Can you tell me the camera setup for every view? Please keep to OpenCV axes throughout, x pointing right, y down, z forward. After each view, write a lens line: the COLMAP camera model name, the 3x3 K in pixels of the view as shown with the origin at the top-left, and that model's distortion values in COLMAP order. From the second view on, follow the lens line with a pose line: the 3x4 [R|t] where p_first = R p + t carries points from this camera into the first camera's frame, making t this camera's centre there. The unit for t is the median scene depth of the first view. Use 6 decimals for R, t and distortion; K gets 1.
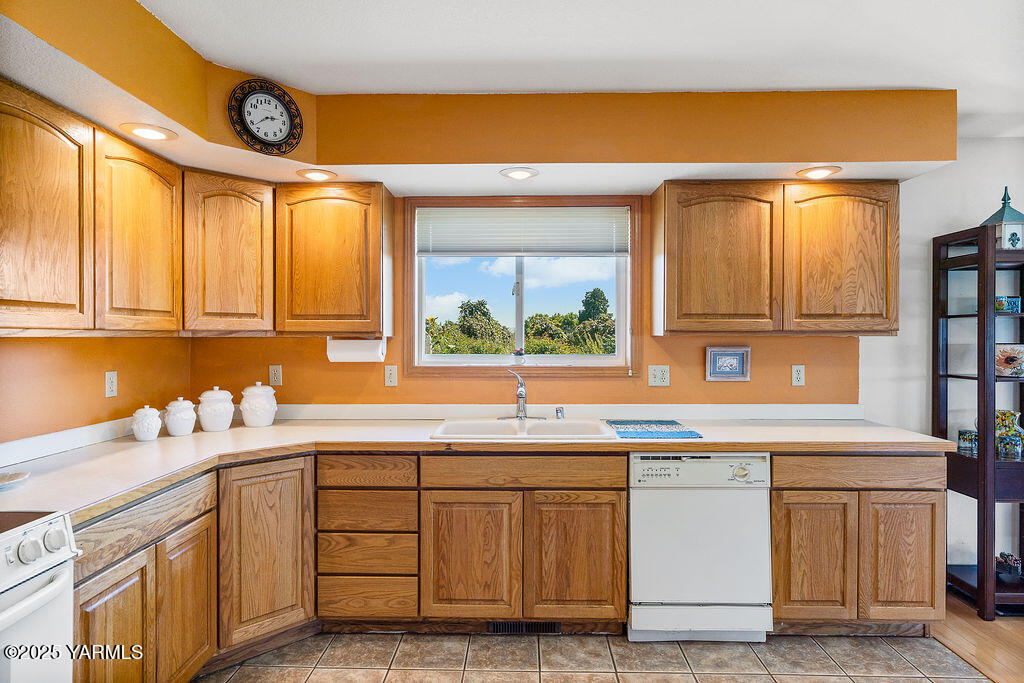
lens RADIAL K [[602.0, 0, 535.9], [0, 602.0, 338.5], [0, 0, 1]] dist [-0.000541, 0.003410]
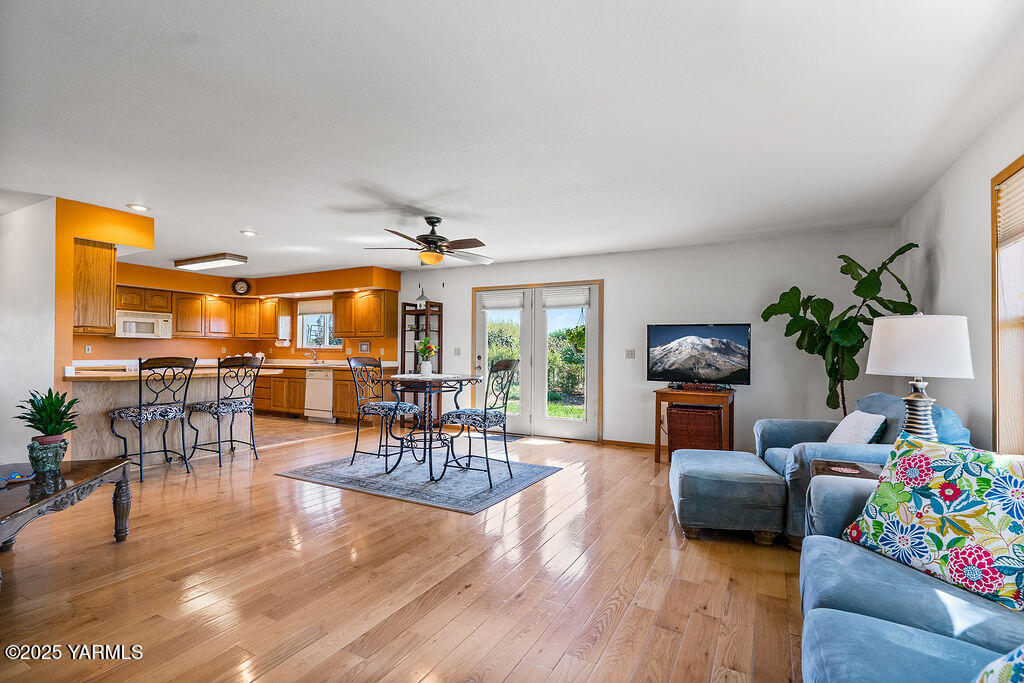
lens RADIAL K [[487.7, 0, 510.2], [0, 487.7, 345.2], [0, 0, 1]] dist [0.002129, 0.000163]
pose [[0.882173, -0.001039, -0.470925, 2.677198], [-0.008883, 0.999783, -0.018846, 0.087343], [0.470842, 0.020809, 0.881972, -1.074089]]
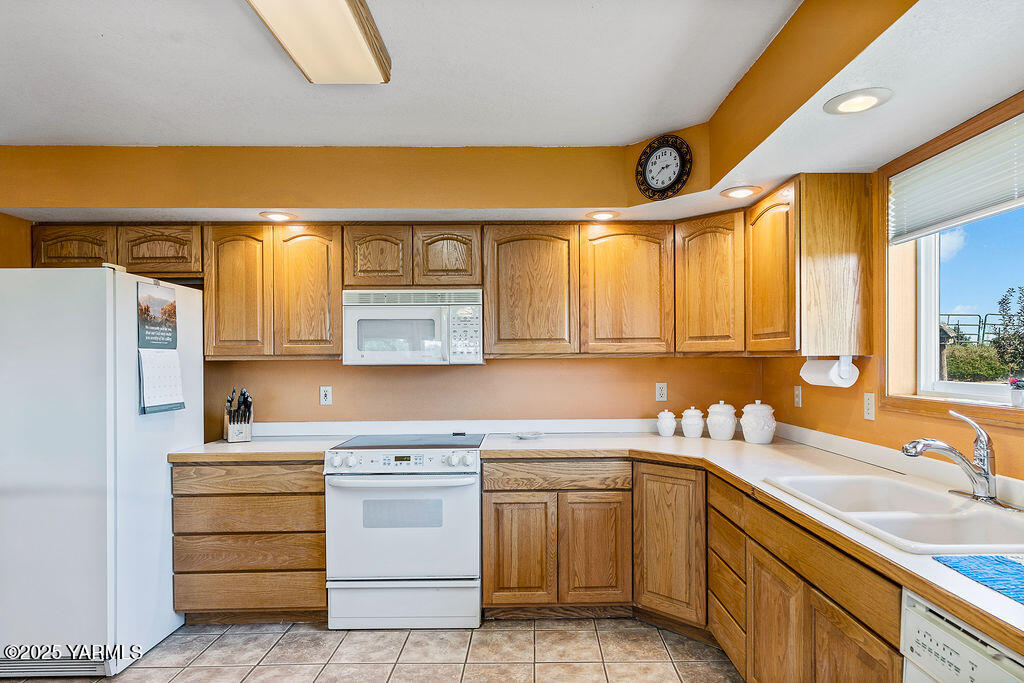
lens RADIAL K [[587.6, 0, 521.9], [0, 587.6, 362.3], [0, 0, 1]] dist [-0.004012, 0.000512]
pose [[0.011313, 0.007346, -0.999909, 0.634957], [0.001861, 0.999971, 0.007368, -0.001744], [0.999934, -0.001945, 0.011299, 0.666969]]
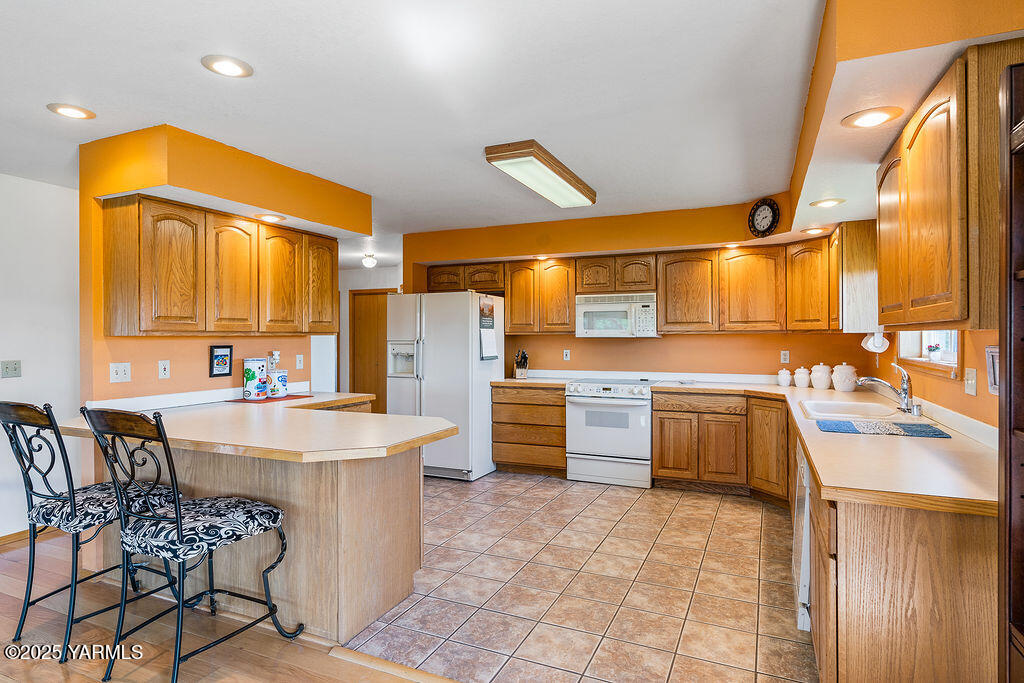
lens RADIAL K [[553.5, 0, 496.7], [0, 553.5, 334.4], [0, 0, 1]] dist [-0.000979, -0.000311]
pose [[-0.421406, -0.001098, -0.906871, 1.390152], [-0.001170, 0.999999, -0.000666, 0.002778], [0.906871, 0.000781, -0.421407, 0.906636]]
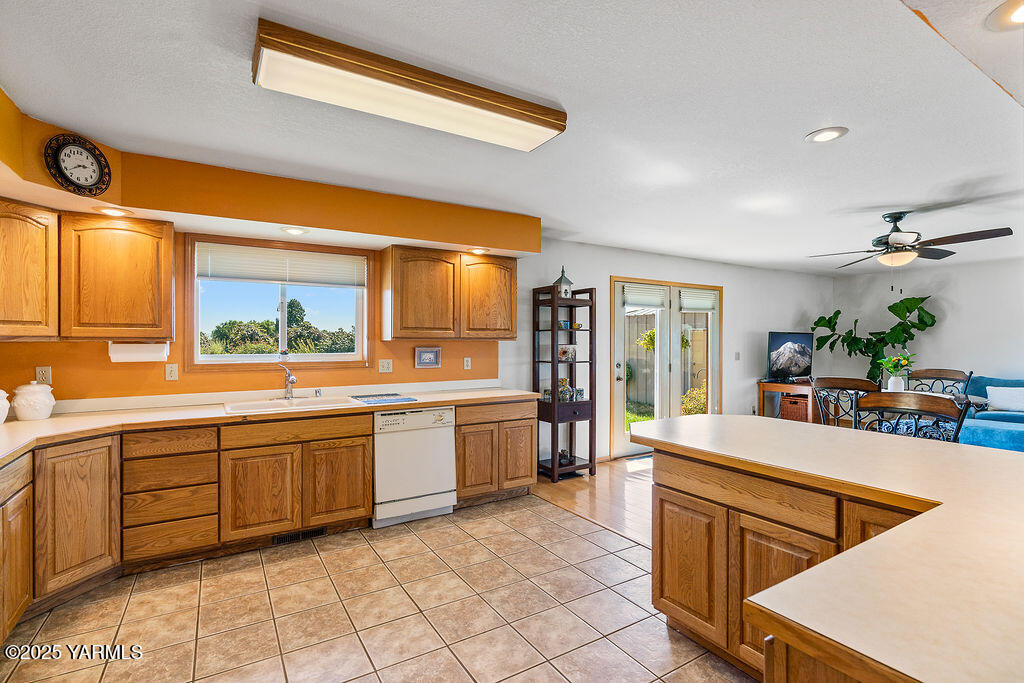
lens RADIAL K [[478.6, 0, 536.7], [0, 478.6, 341.5], [0, 0, 1]] dist [0.000941, -0.000328]
pose [[0.838944, -0.001223, 0.544216, -0.179115], [0.003050, 0.999992, -0.002454, 0.002925], [-0.544209, 0.003719, 0.838941, -0.324167]]
